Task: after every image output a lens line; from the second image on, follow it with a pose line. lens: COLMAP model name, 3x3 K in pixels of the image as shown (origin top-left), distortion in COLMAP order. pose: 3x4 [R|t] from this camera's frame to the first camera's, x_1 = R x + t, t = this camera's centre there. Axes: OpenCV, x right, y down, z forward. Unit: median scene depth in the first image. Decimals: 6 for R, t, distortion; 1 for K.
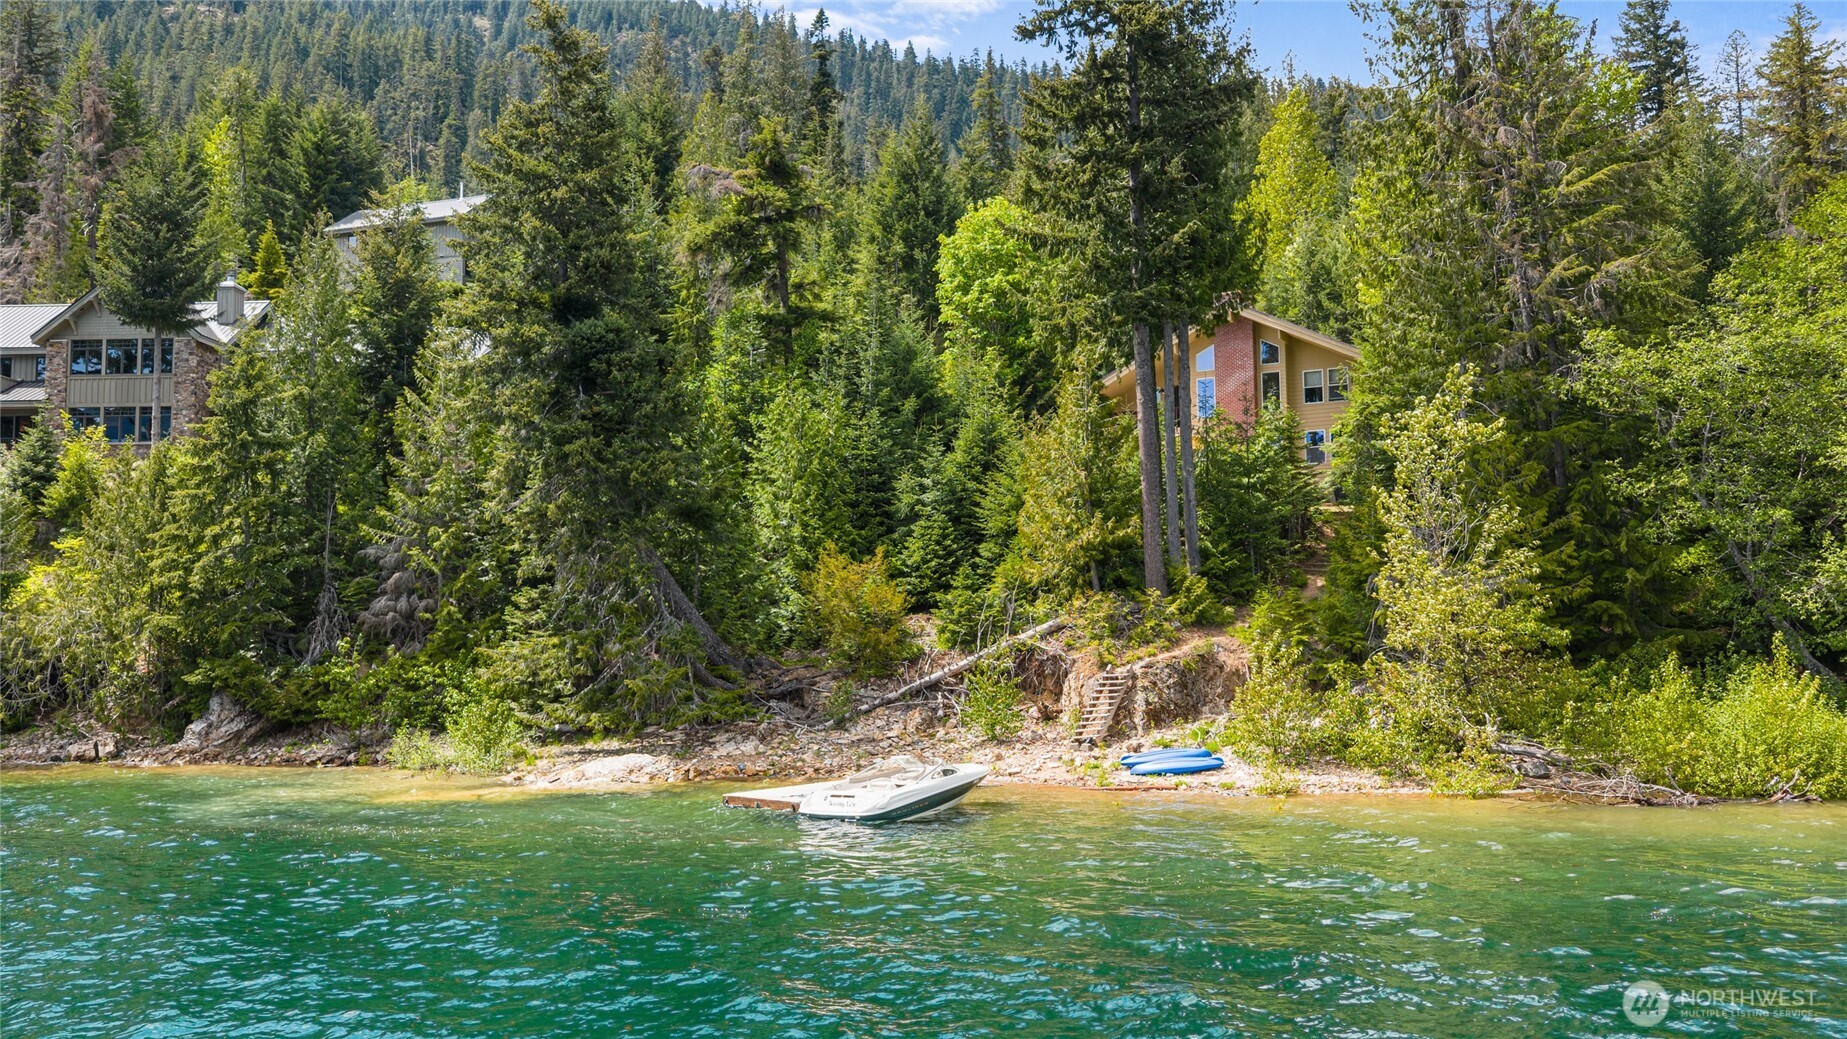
lens RADIAL K [[1475.6, 0, 924.4], [0, 1475.6, 514.5], [0, 0, 1]] dist [0.012862, 0.000399]
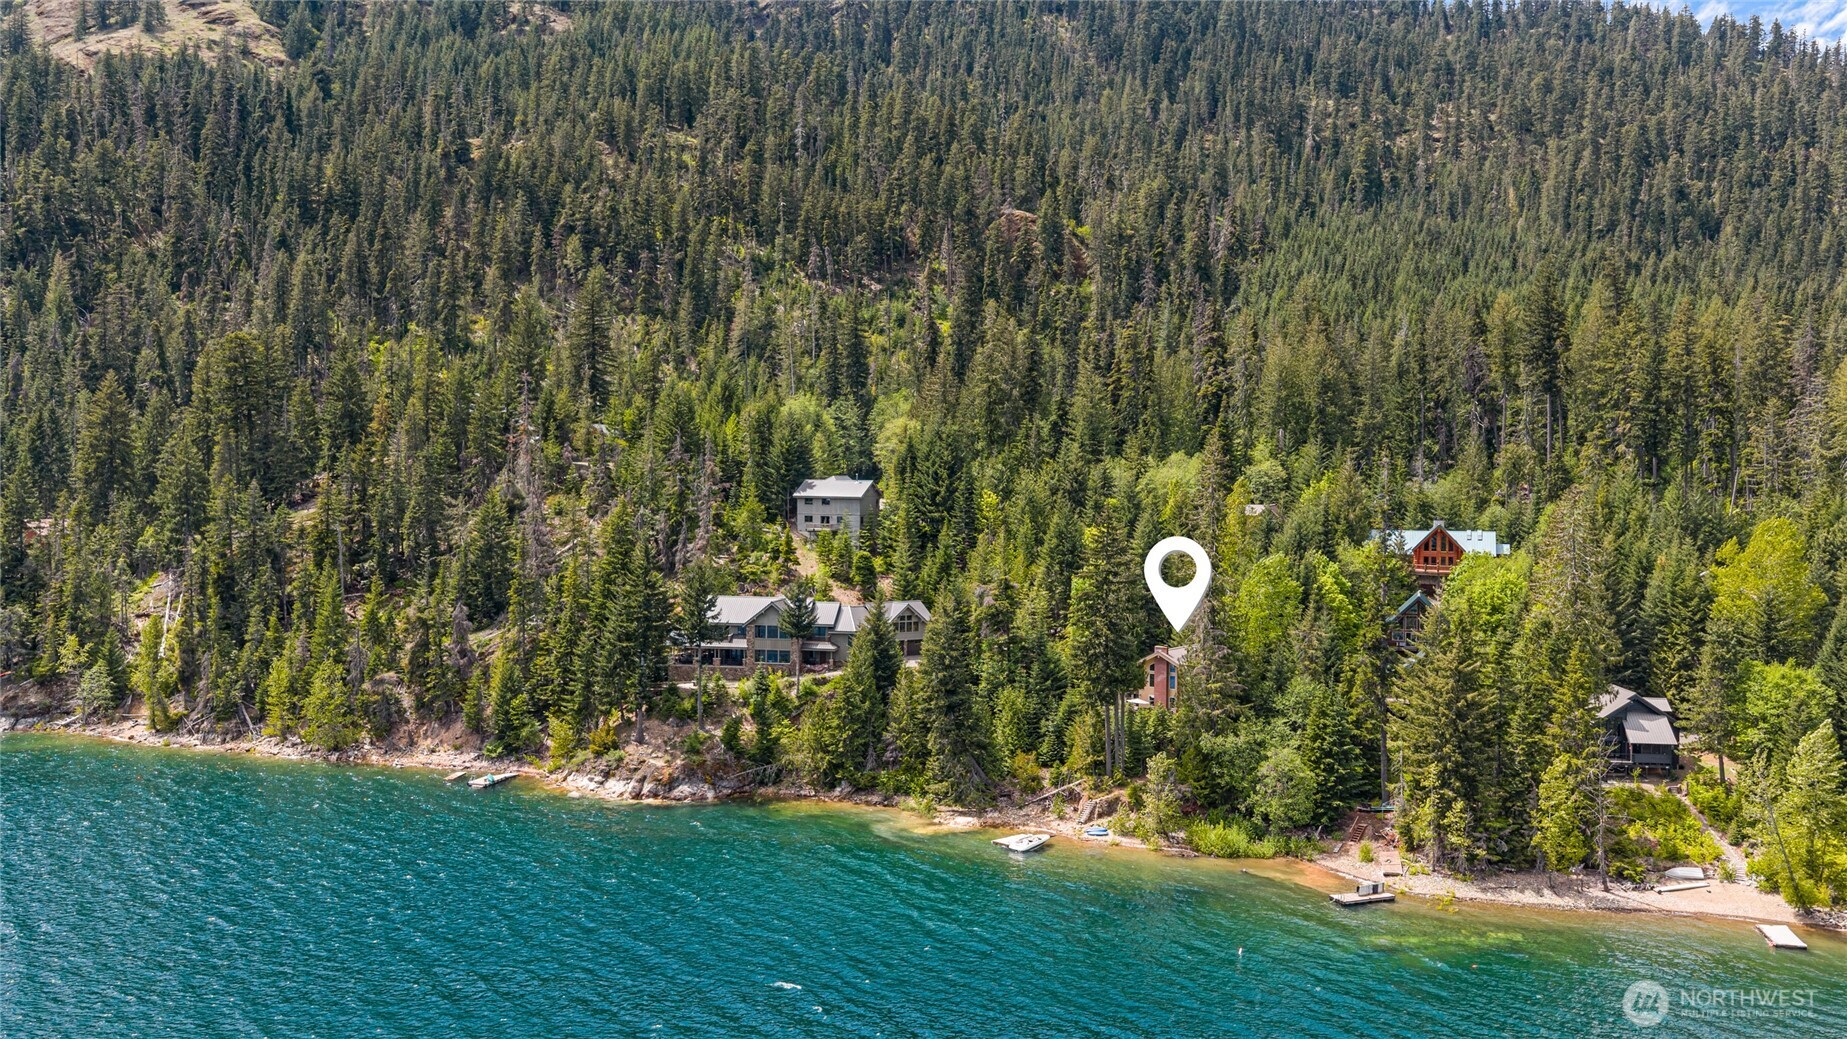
lens RADIAL K [[1475.6, 0, 920.8], [0, 1475.6, 522.3], [0, 0, 1]] dist [0.012862, 0.000399]
pose [[0.988357, 0.028808, -0.149401, 0.222064], [-0.009908, 0.992014, 0.125740, -0.997841], [0.151830, -0.122795, 0.980749, -2.507654]]
